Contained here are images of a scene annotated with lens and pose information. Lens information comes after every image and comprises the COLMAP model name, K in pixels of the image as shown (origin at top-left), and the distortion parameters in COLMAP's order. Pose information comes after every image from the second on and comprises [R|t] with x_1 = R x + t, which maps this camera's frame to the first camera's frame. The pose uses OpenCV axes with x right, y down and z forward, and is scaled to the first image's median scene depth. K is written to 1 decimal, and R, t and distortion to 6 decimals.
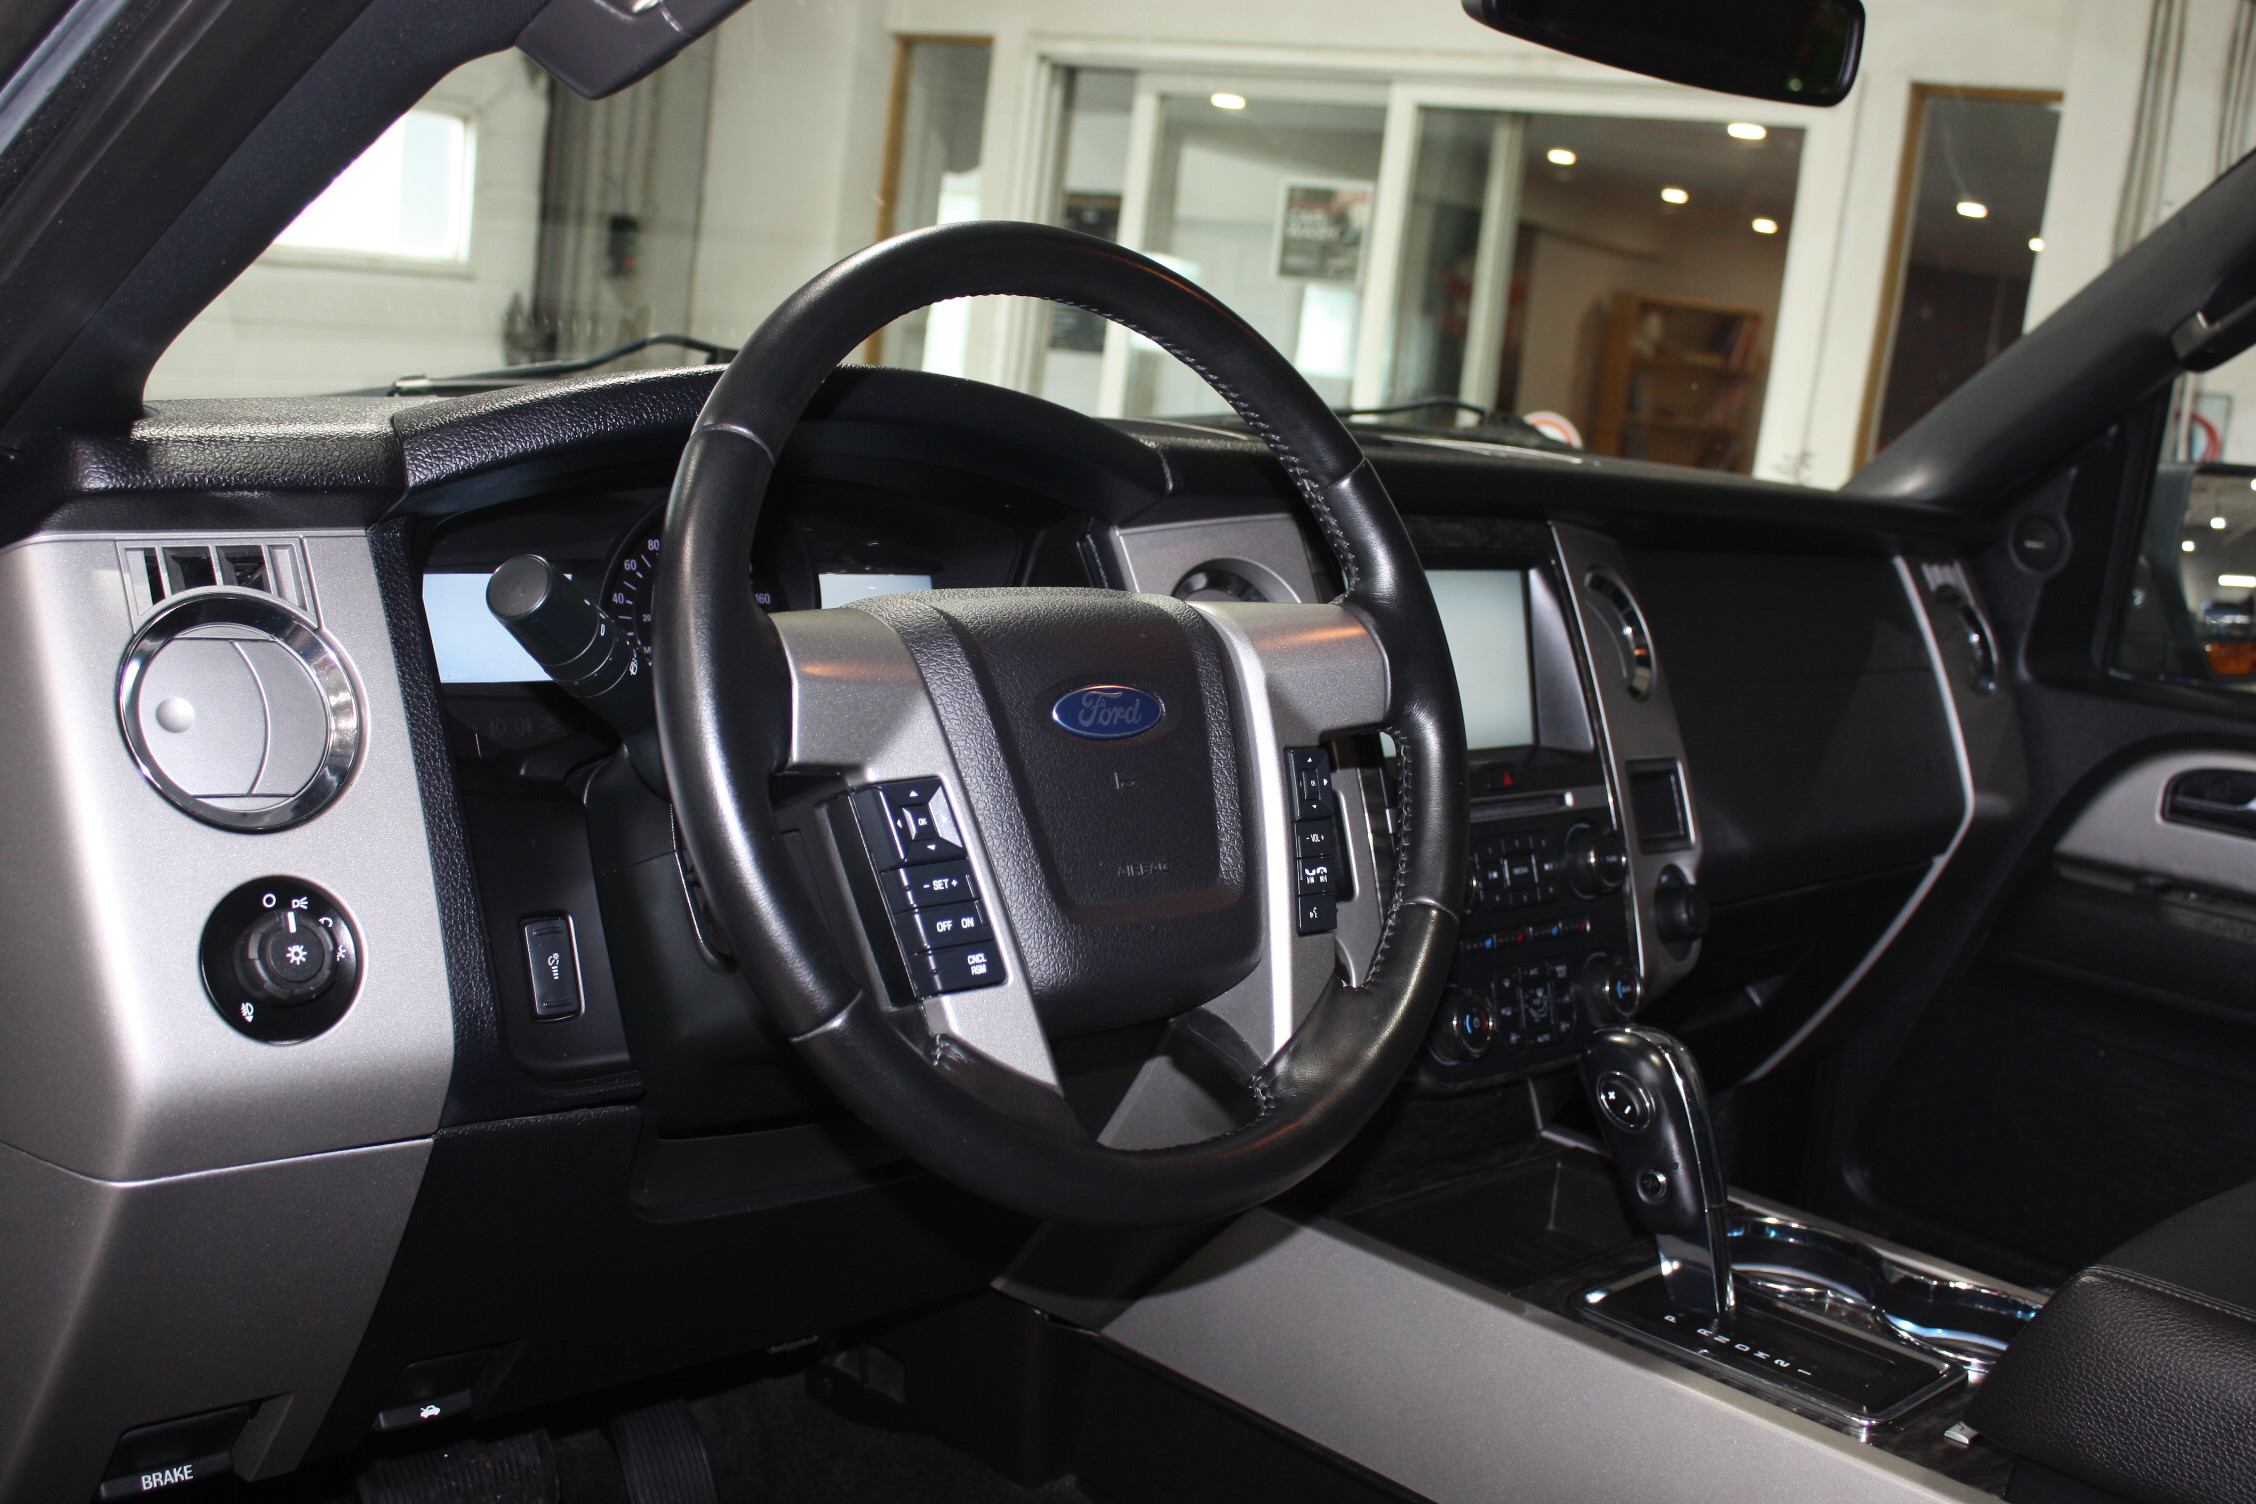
lens RADIAL K [[2367.9, 0, 1128.0], [0, 2367.9, 752.0], [0, 0, 1]] dist [-0.069845, 0.032202]
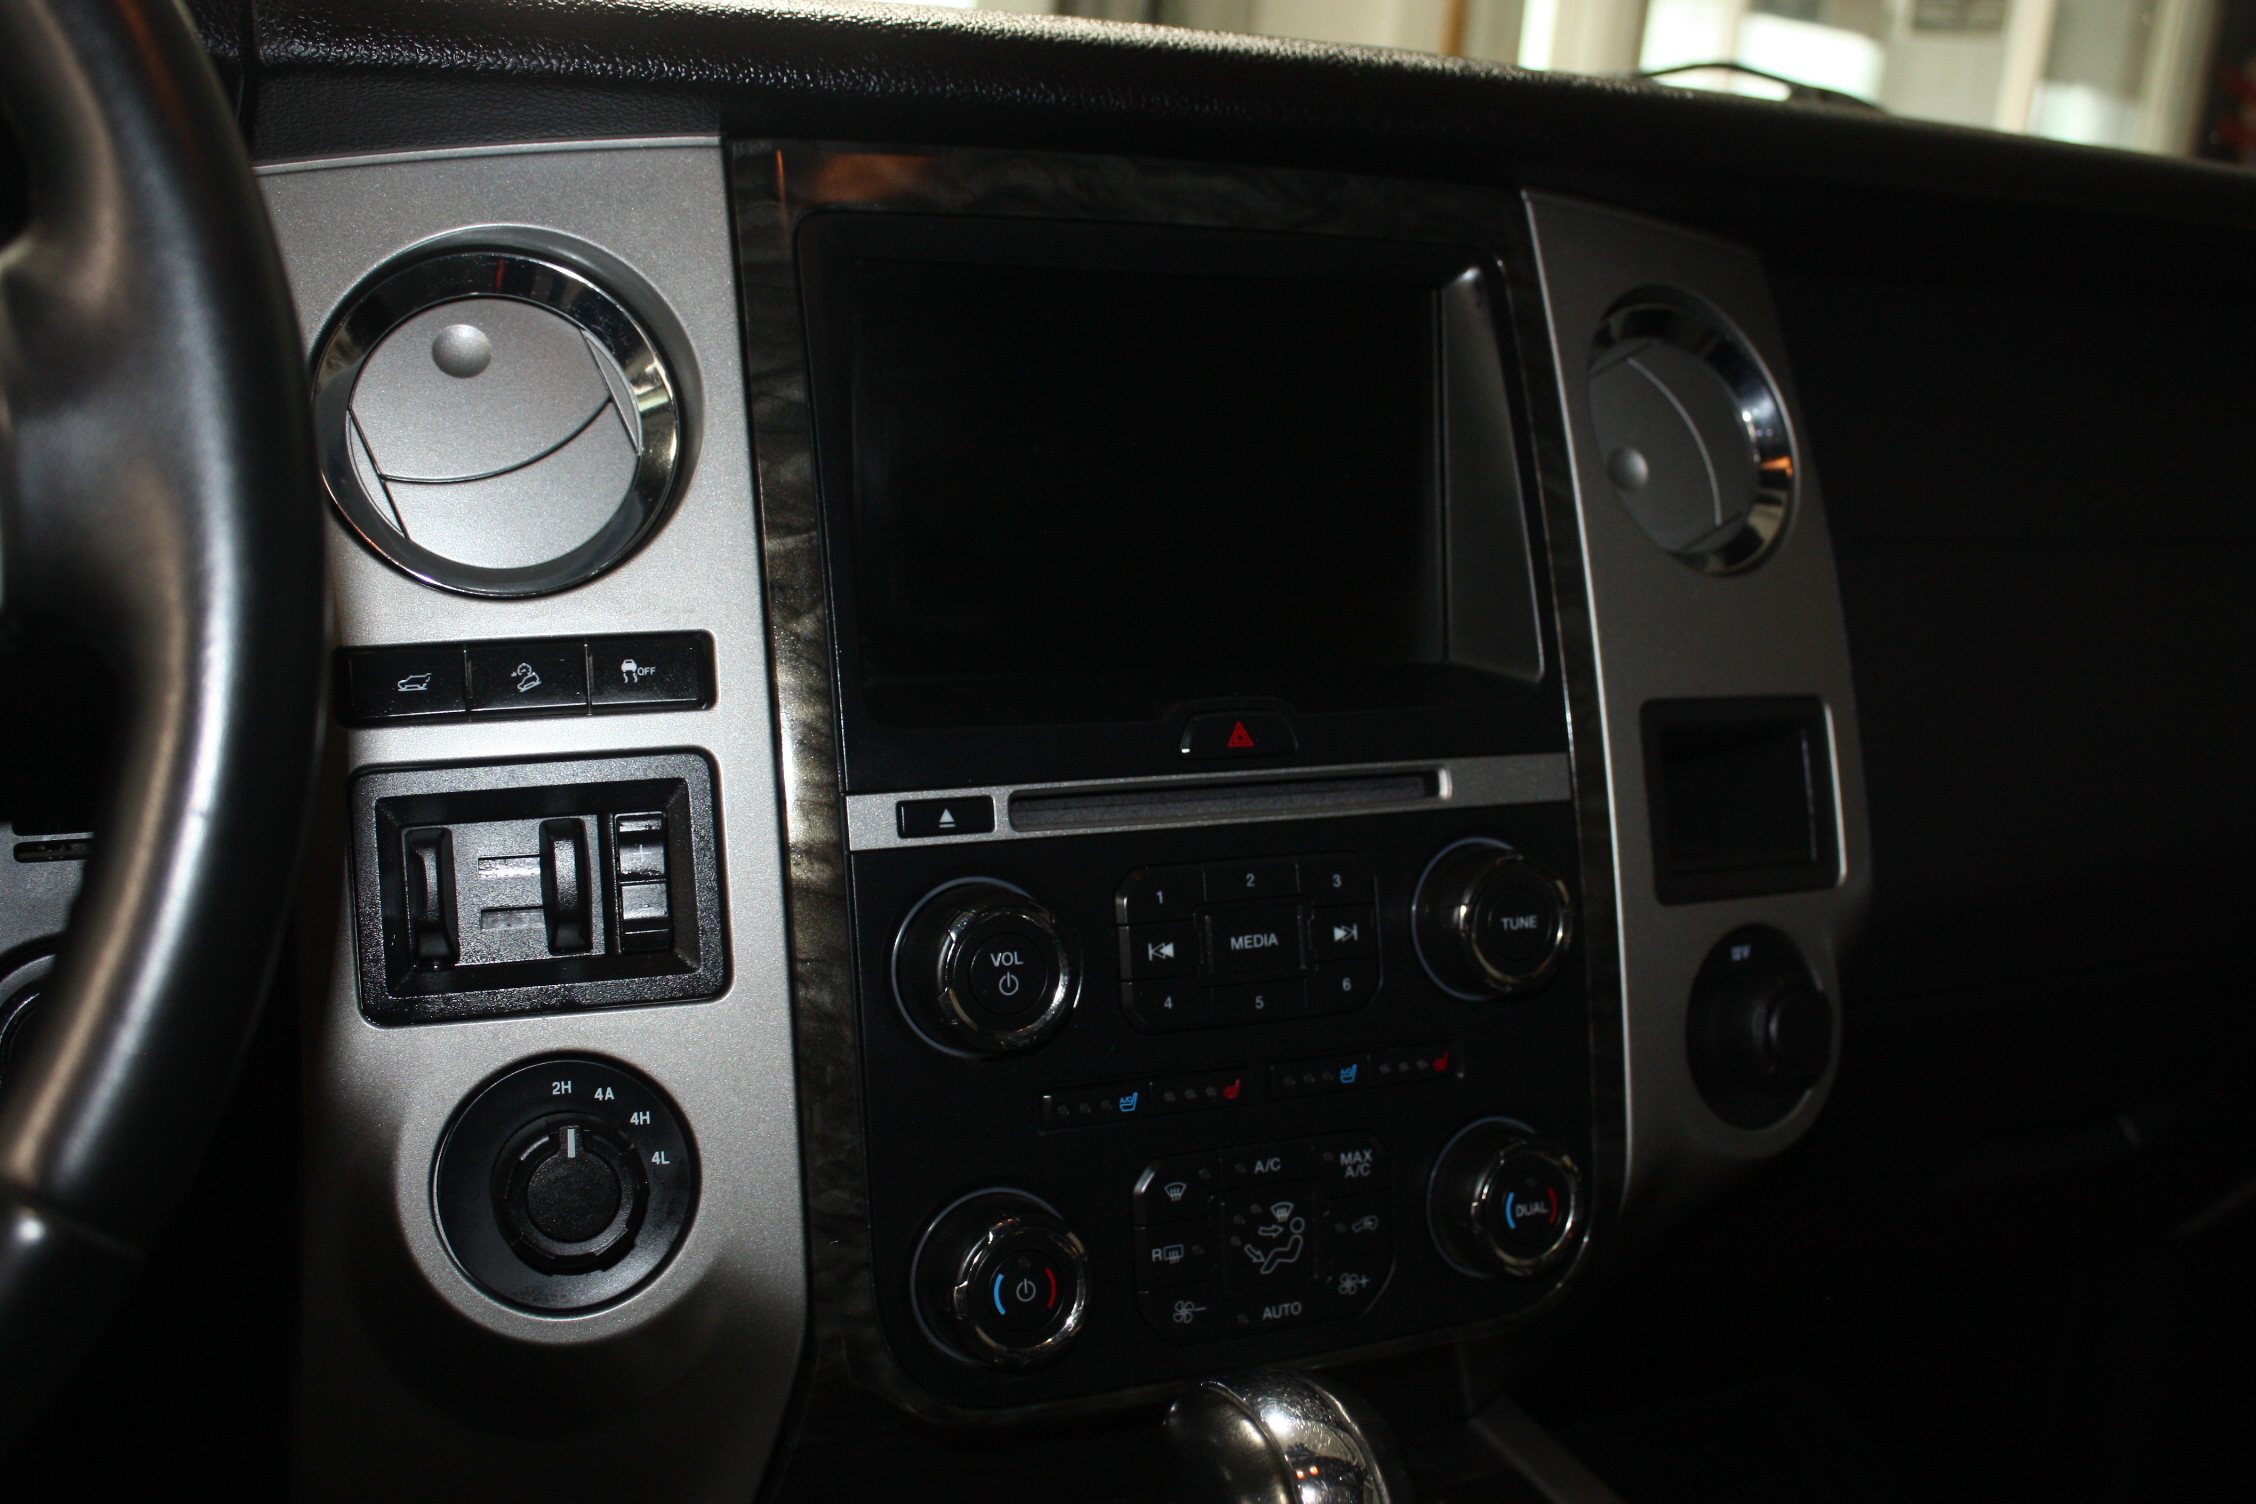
lens RADIAL K [[2367.9, 0, 1128.0], [0, 2367.9, 752.0], [0, 0, 1]] dist [-0.069845, 0.032202]
pose [[0.945328, 0.066840, -0.319198, 0.285843], [-0.043000, 0.995773, 0.081167, -0.021746], [0.323274, -0.063004, 0.944206, 0.567095]]
